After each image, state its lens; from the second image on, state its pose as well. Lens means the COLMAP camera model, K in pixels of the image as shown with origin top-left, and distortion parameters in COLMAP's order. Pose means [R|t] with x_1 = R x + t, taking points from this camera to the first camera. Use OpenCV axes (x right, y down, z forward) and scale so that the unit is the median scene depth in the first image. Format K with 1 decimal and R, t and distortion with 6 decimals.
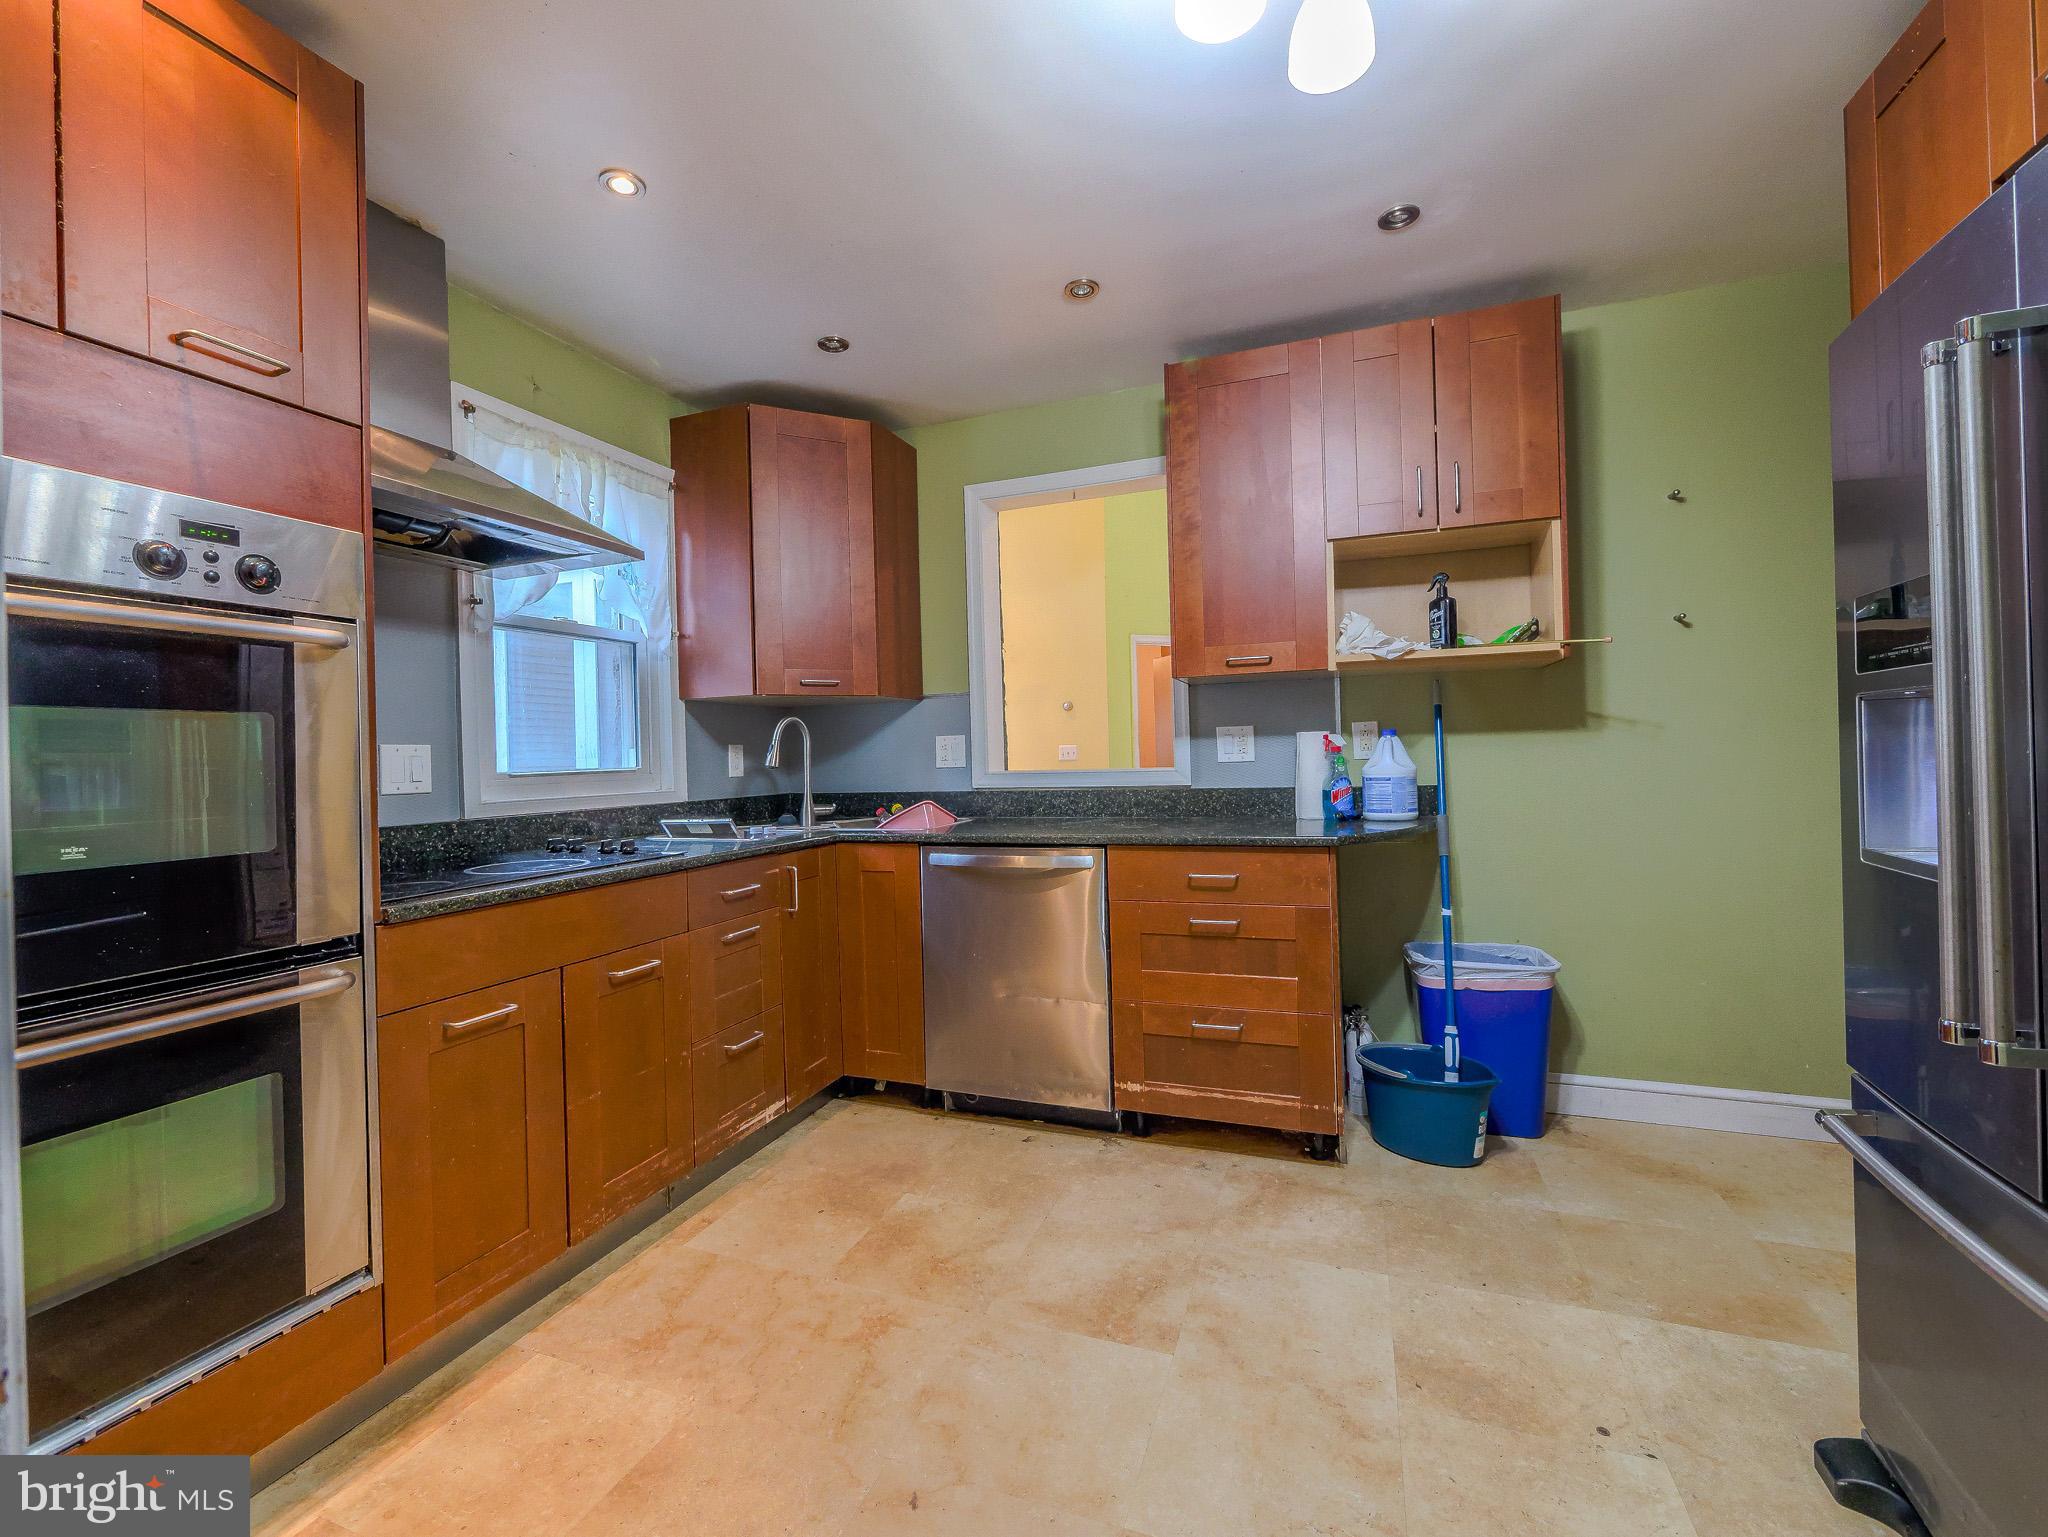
lens RADIAL K [[869.1, 0, 1019.7], [0, 869.1, 755.3], [0, 0, 1]] dist [-0.002983, -0.000245]
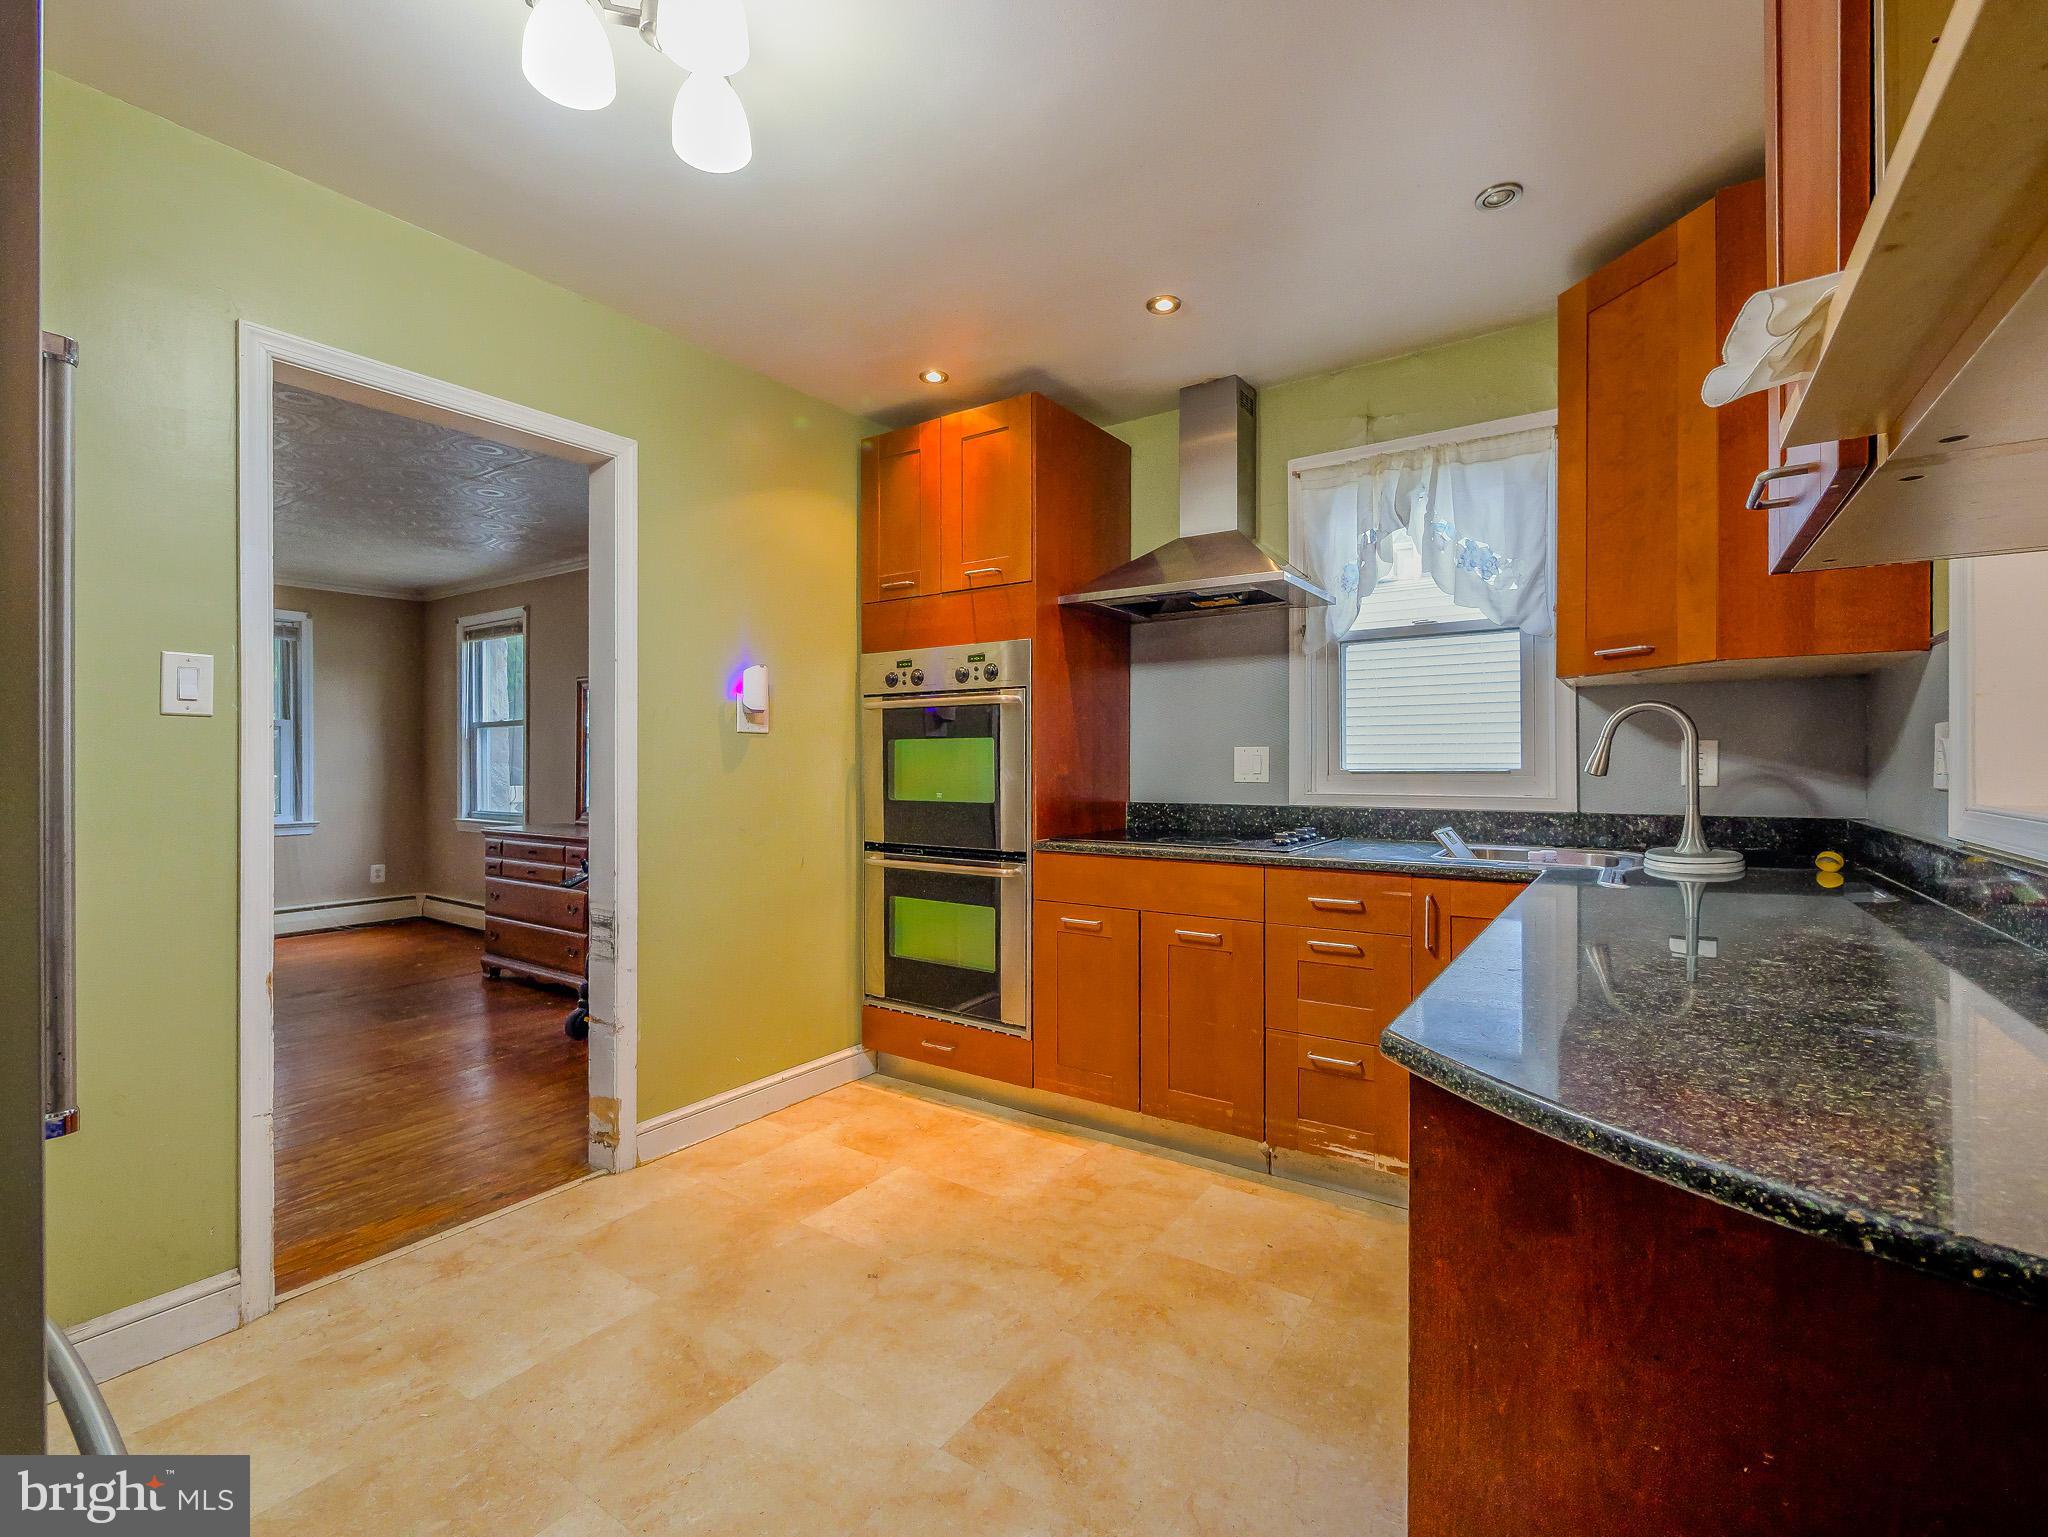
lens RADIAL K [[913.9, 0, 1024.0], [0, 913.9, 768.5], [0, 0, 1]] dist [-0.001432, 0.000018]
pose [[-0.232638, 0.032874, -0.972008, 1.051535], [0.008673, 0.999459, 0.031726, -0.036176], [0.972525, -0.001049, -0.232797, 1.309830]]
